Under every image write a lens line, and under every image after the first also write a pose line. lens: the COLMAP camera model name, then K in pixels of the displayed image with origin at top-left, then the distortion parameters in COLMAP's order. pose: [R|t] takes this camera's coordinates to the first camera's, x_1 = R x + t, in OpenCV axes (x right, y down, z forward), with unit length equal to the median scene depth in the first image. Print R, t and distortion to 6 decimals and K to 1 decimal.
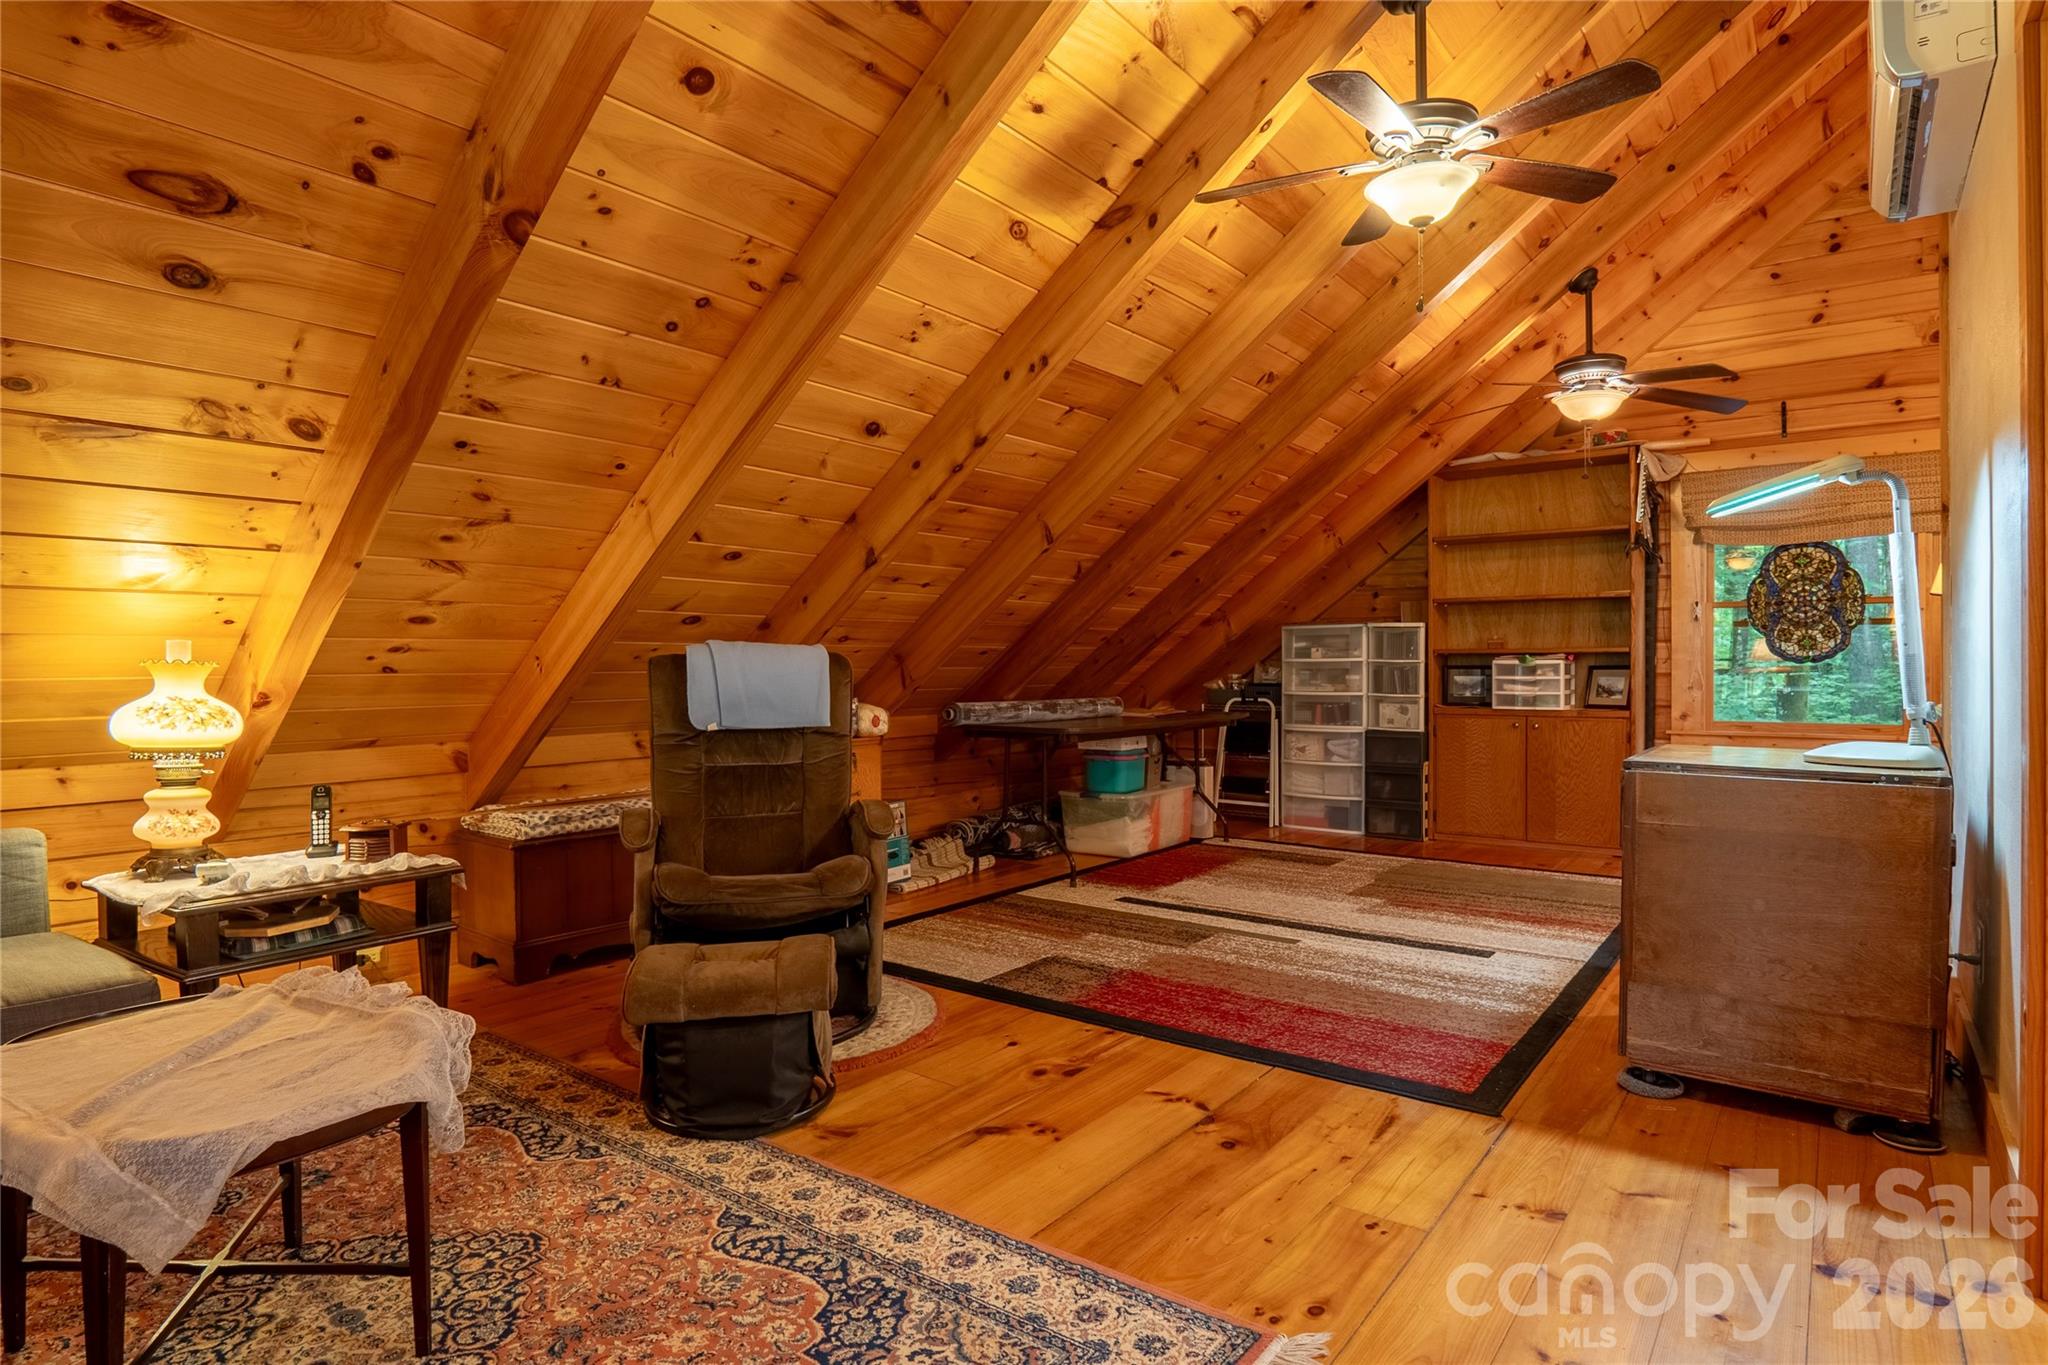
lens RADIAL K [[1082.7, 0, 1030.7], [0, 1082.7, 674.5], [0, 0, 1]] dist [-0.028100, 0.001490]
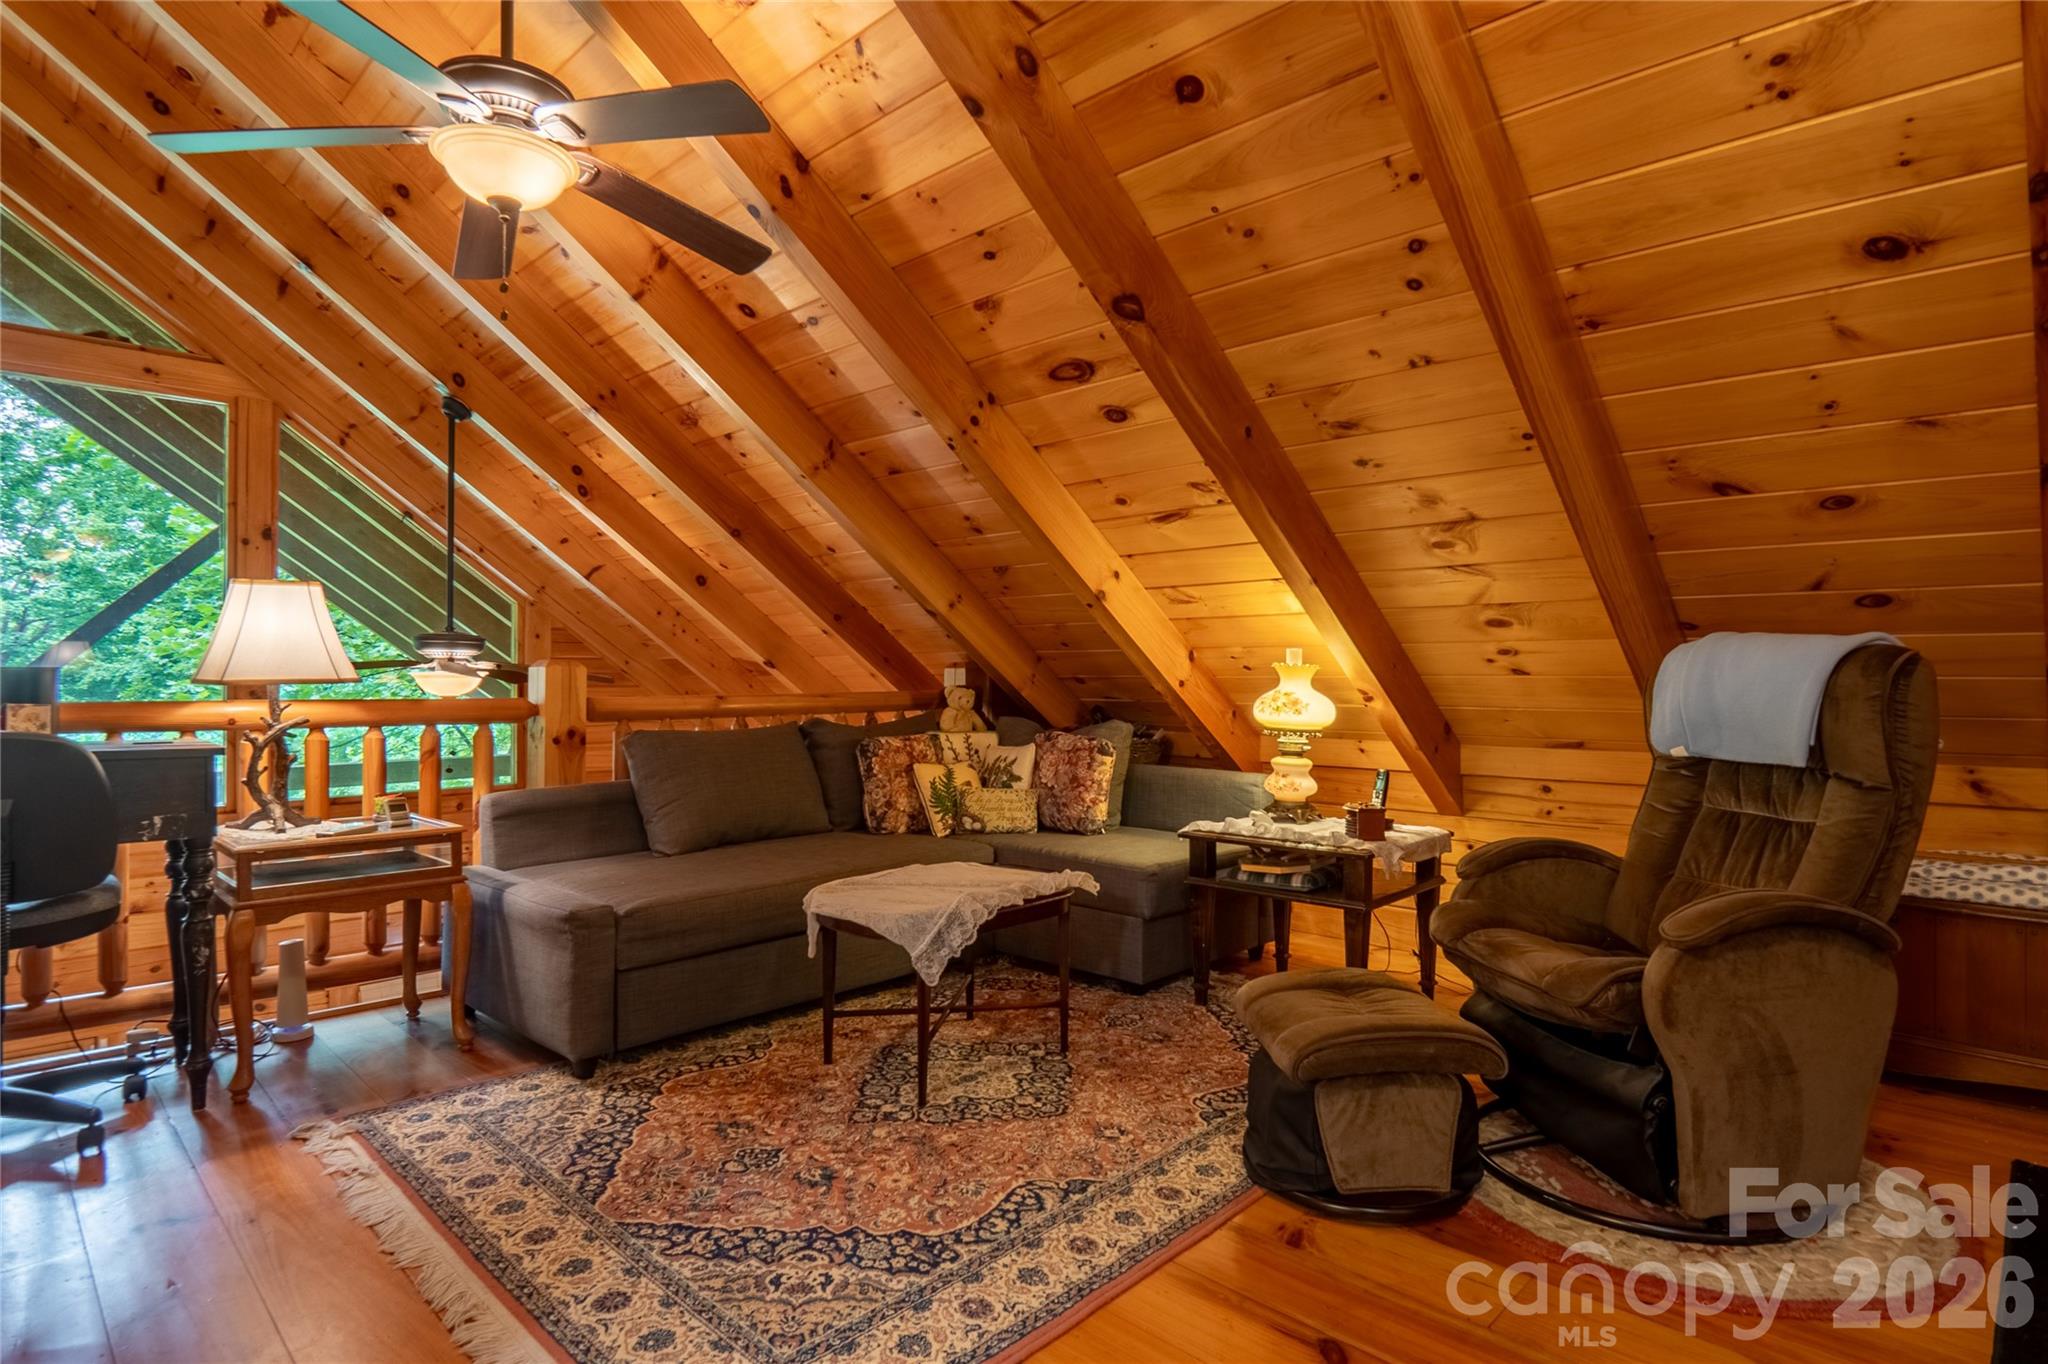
lens RADIAL K [[1082.7, 0, 1030.7], [0, 1082.7, 674.0], [0, 0, 1]] dist [-0.028100, 0.001490]
pose [[-0.120709, 0.008258, -0.992654, 0.515265], [-0.010636, 0.999897, 0.009611, -0.007625], [0.992631, 0.011718, -0.120609, 0.702412]]
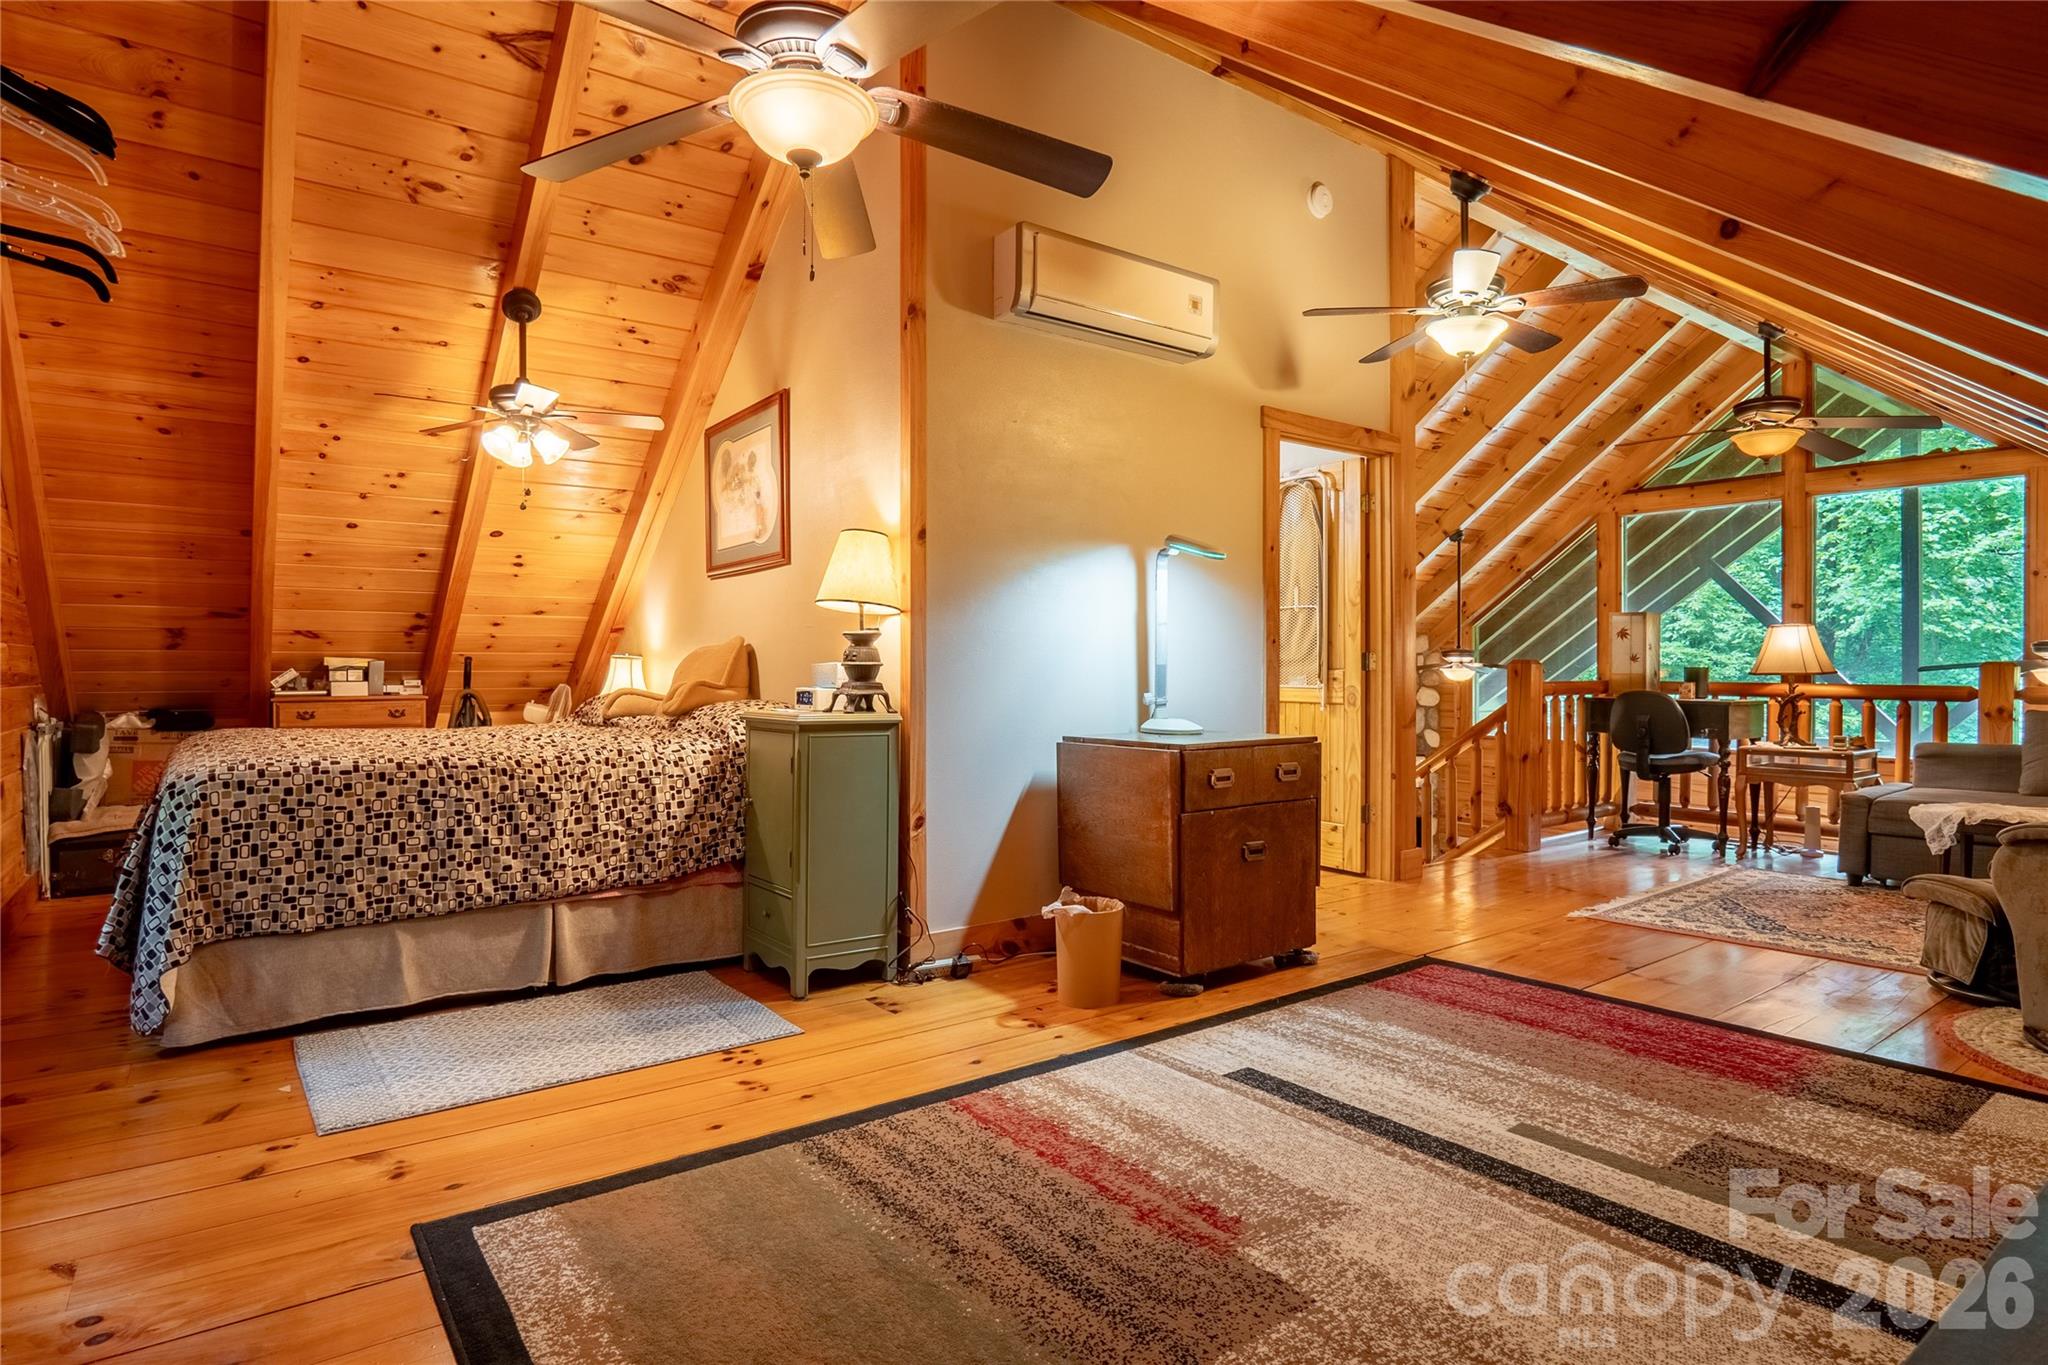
lens RADIAL K [[1082.7, 0, 1030.7], [0, 1082.7, 674.5], [0, 0, 1]] dist [-0.028100, 0.001490]
pose [[-0.959827, 0.005893, 0.280529, 0.433262], [0.010301, 0.999846, 0.014242, -0.024063], [-0.280402, 0.016559, -0.959740, 2.114008]]
